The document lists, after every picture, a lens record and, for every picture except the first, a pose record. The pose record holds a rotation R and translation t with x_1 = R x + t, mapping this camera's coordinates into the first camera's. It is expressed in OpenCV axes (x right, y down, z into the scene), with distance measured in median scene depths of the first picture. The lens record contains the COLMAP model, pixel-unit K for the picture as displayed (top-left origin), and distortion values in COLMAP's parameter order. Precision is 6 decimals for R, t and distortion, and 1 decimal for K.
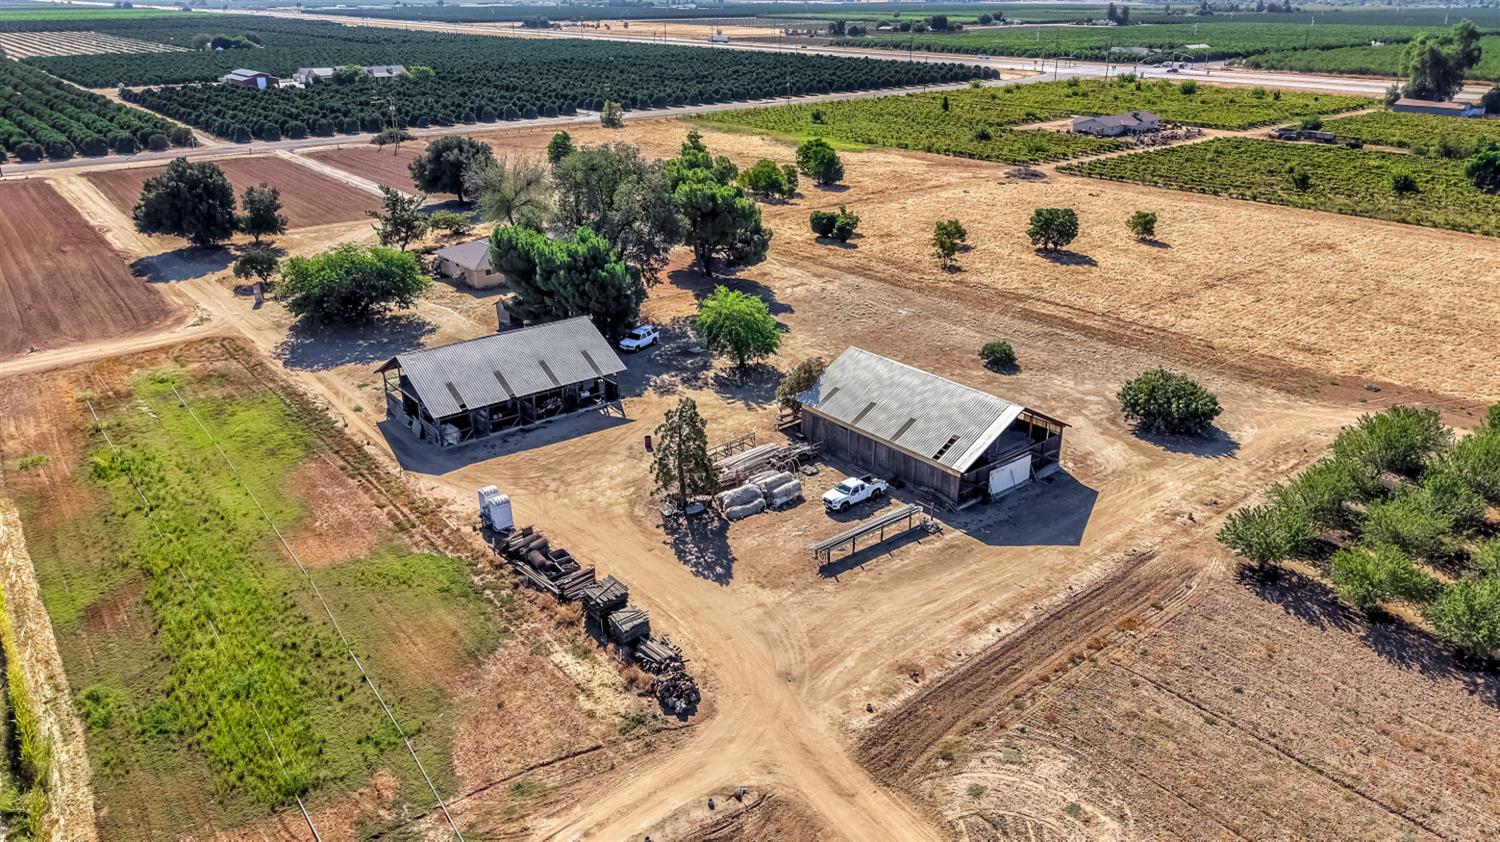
lens RADIAL K [[1013.7, 0, 754.2], [0, 1013.7, 420.7], [0, 0, 1]] dist [0.024049, -0.026056]
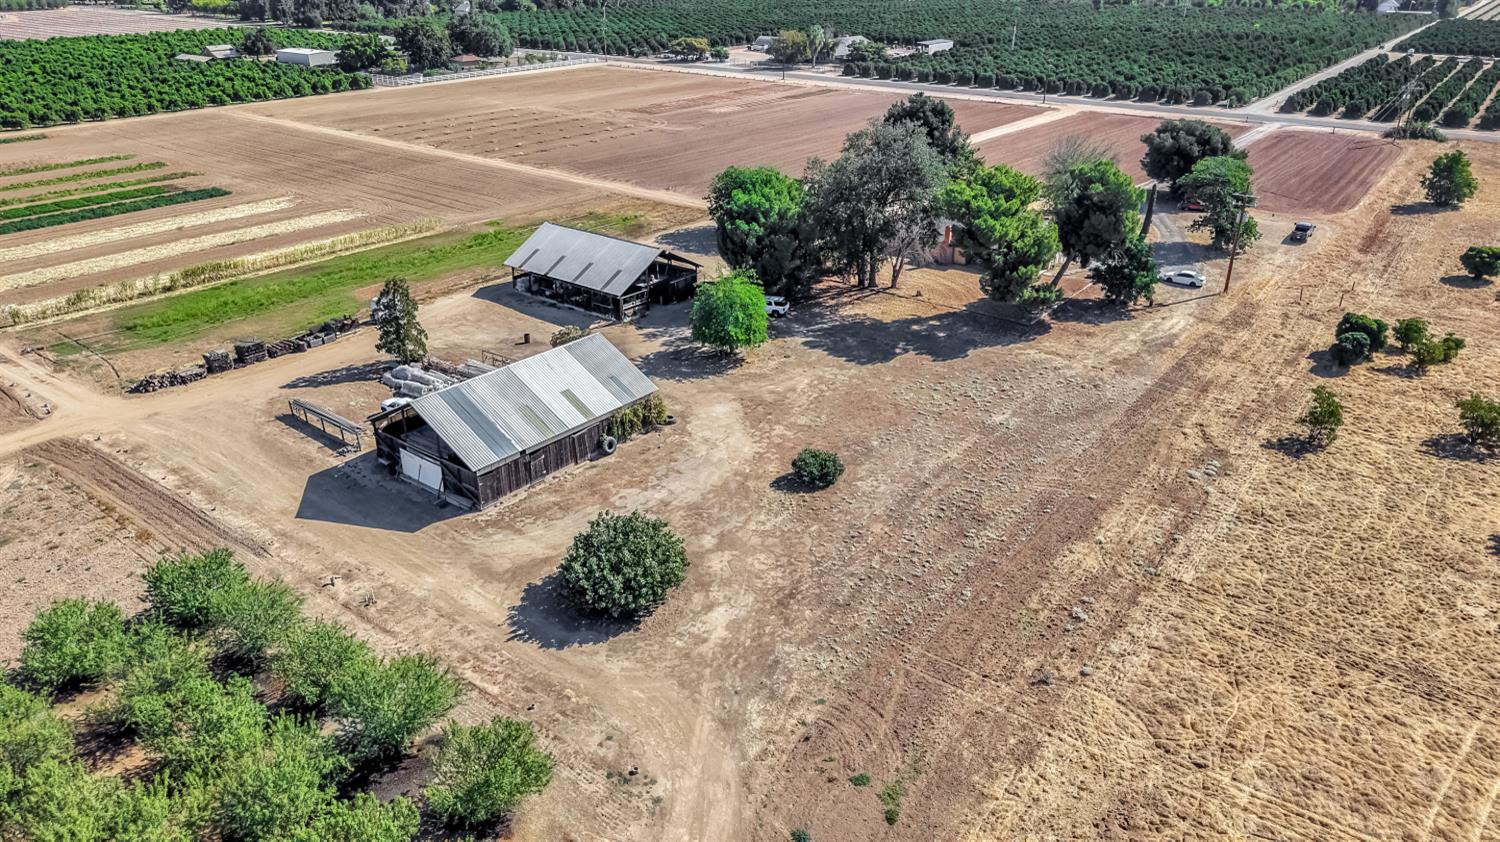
lens RADIAL K [[1013.7, 0, 754.9], [0, 1013.7, 419.1], [0, 0, 1]] dist [0.024049, -0.026056]
pose [[0.214220, 0.414034, -0.884695, 1.072632], [-0.380697, 0.869489, 0.314736, -0.384156], [0.899544, 0.269378, 0.343884, 0.874266]]
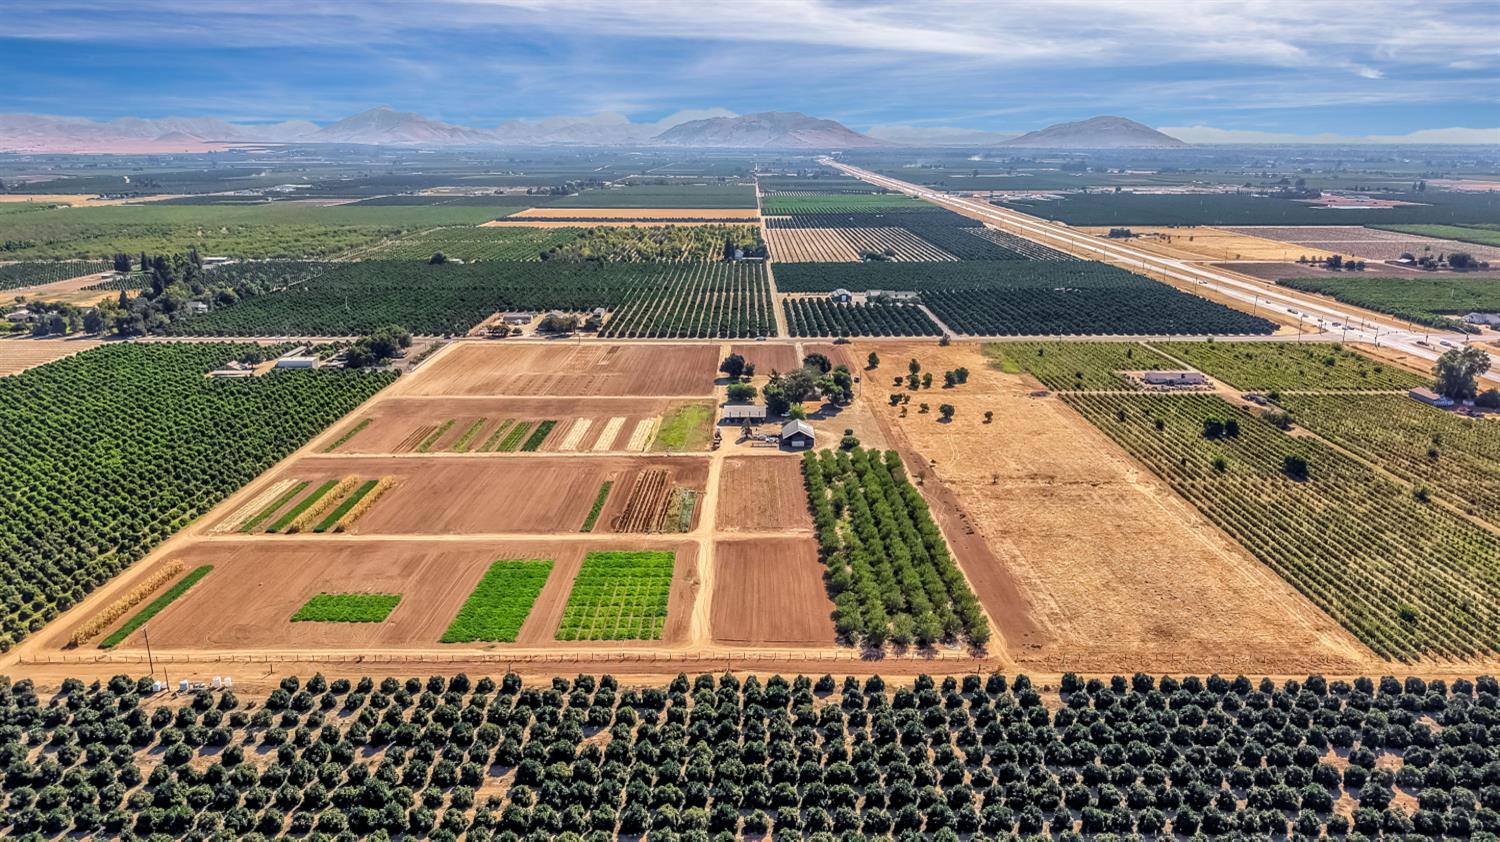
lens RADIAL K [[1013.7, 0, 754.0], [0, 1013.7, 418.3], [0, 0, 1]] dist [0.024049, -0.026056]
pose [[0.766988, 0.168989, -0.619009, 3.158138], [-0.244312, 0.968944, -0.038196, 0.172305], [0.593330, 0.180528, 0.784455, -3.173768]]
